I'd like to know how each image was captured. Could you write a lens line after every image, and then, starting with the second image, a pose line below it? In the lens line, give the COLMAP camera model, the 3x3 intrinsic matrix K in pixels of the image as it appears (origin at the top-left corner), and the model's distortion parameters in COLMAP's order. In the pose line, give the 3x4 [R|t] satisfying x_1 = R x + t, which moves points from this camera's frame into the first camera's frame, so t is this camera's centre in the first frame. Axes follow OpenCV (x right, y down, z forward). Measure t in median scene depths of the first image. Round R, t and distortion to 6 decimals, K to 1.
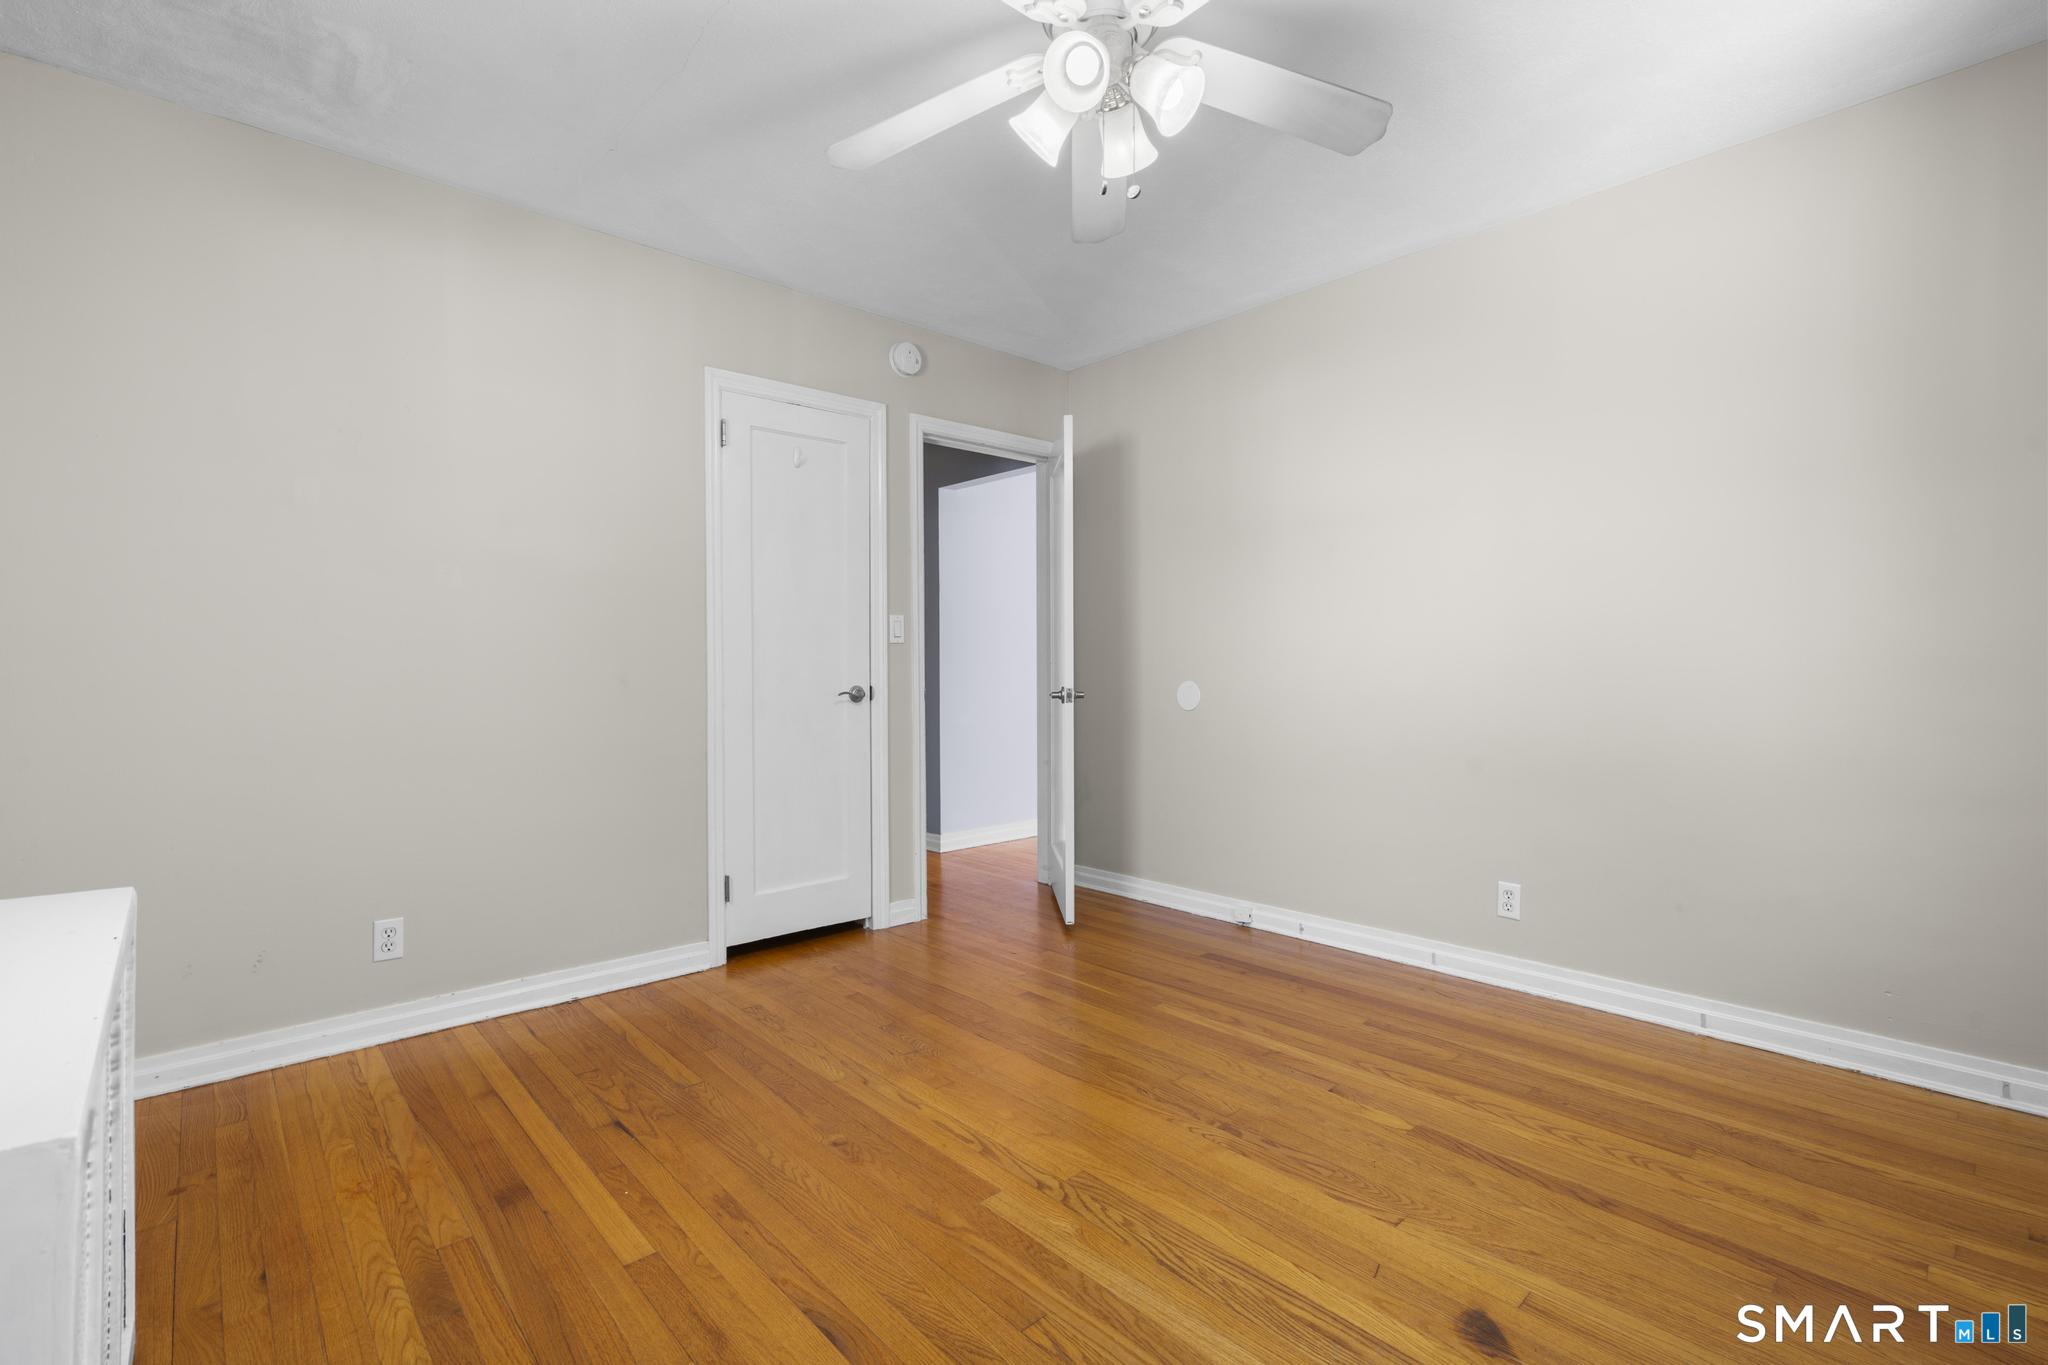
lens RADIAL K [[920.4, 0, 1021.9], [0, 920.4, 674.2], [0, 0, 1]] dist [-0.007755, 0.003650]
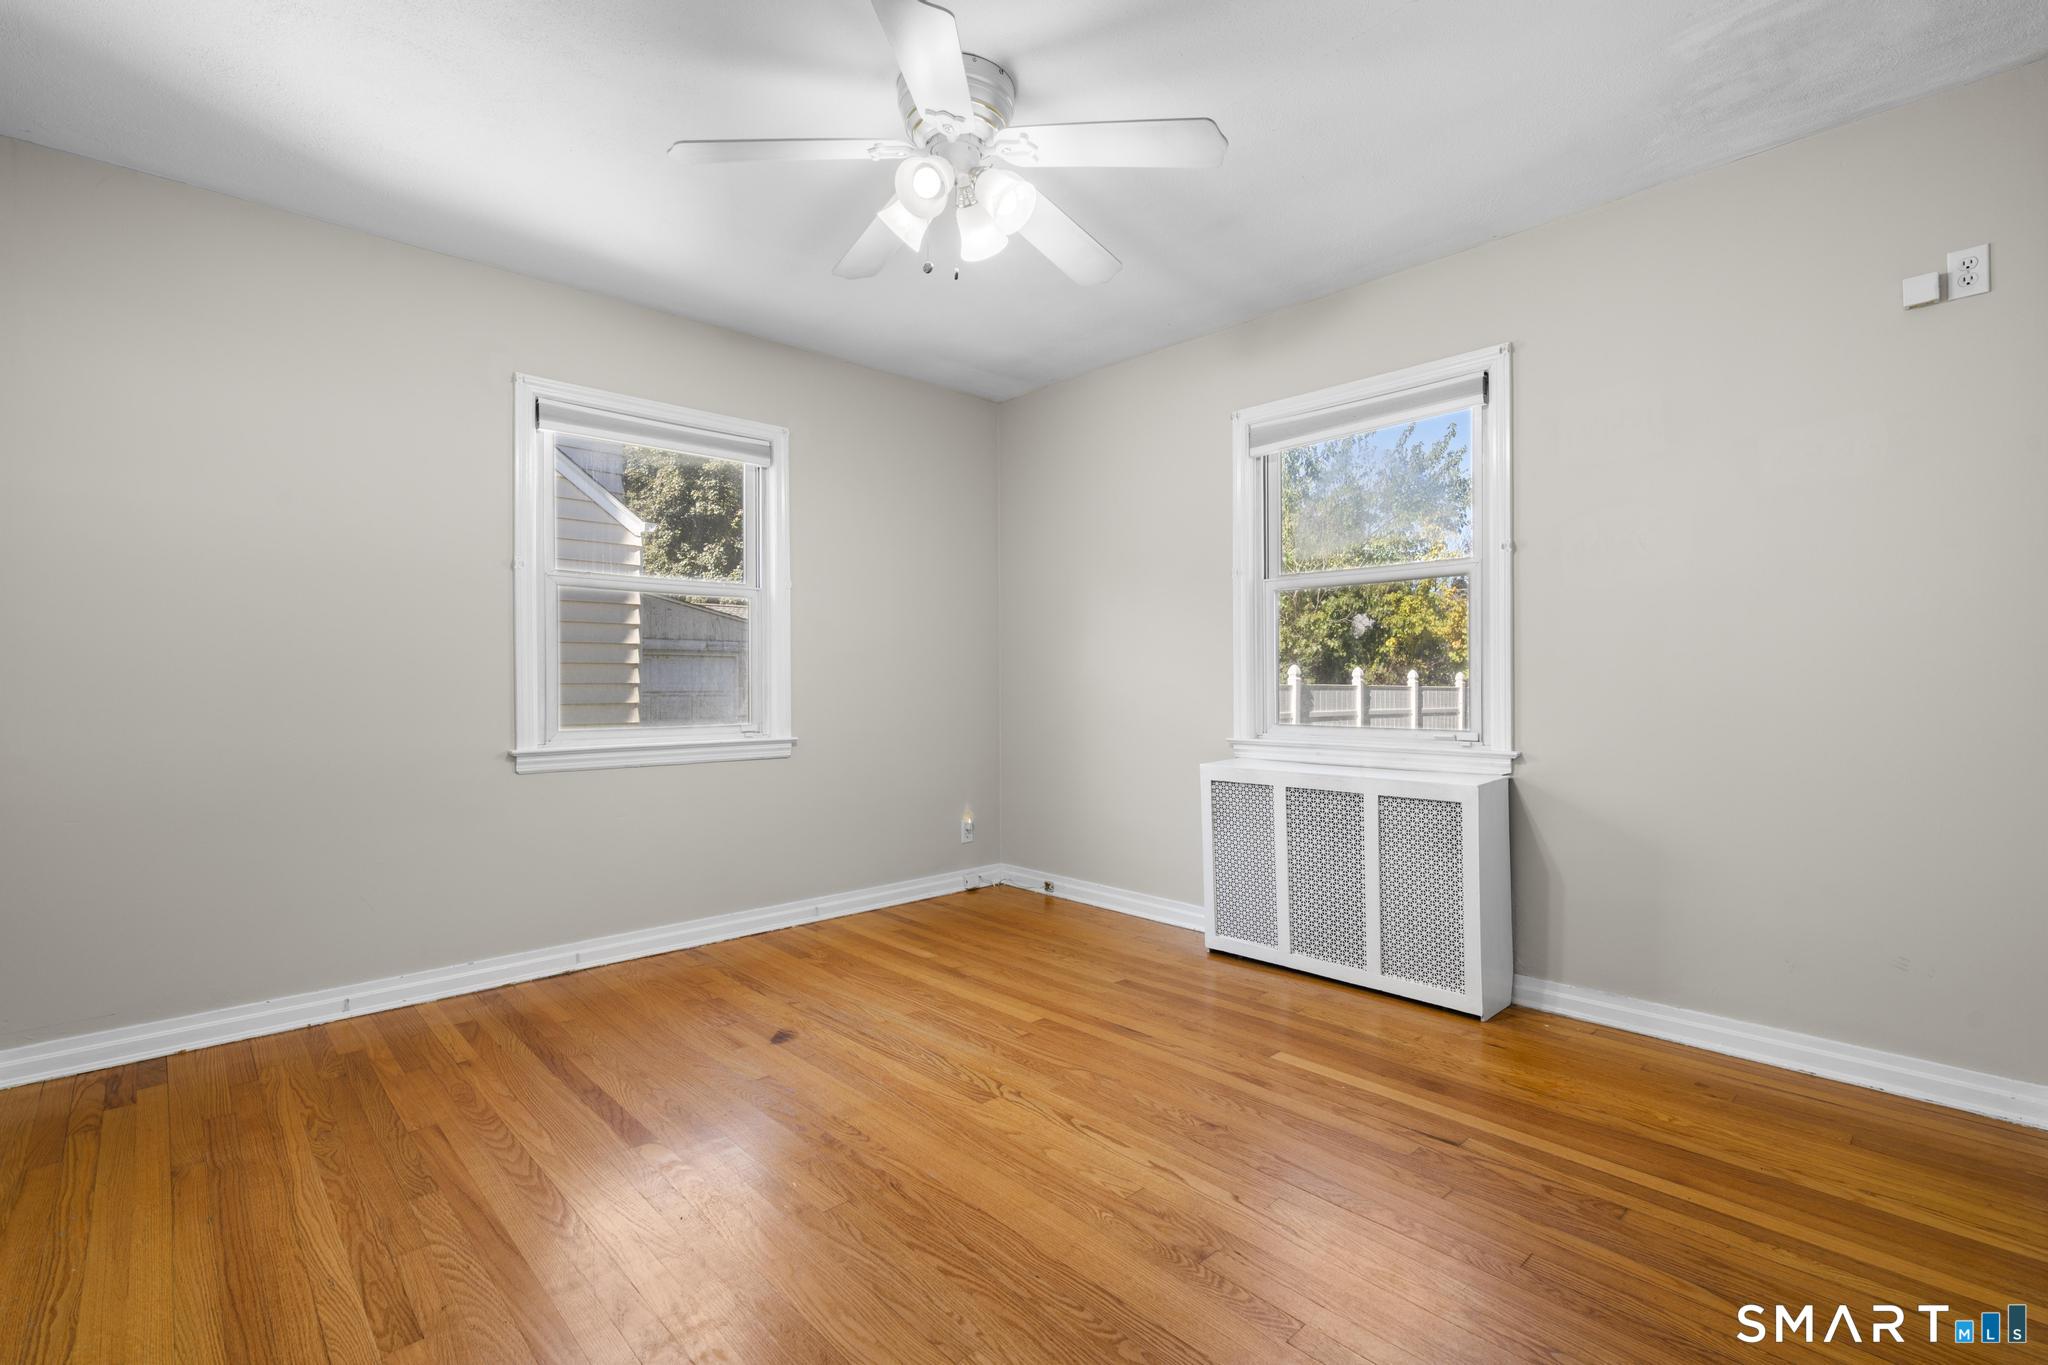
lens RADIAL K [[920.4, 0, 1026.3], [0, 920.4, 680.8], [0, 0, 1]] dist [-0.007755, 0.003650]
pose [[-0.999835, 0.012555, -0.013146, 0.019110], [0.012481, 0.999906, 0.005746, -0.010302], [0.013217, 0.005581, -0.999897, 2.298691]]
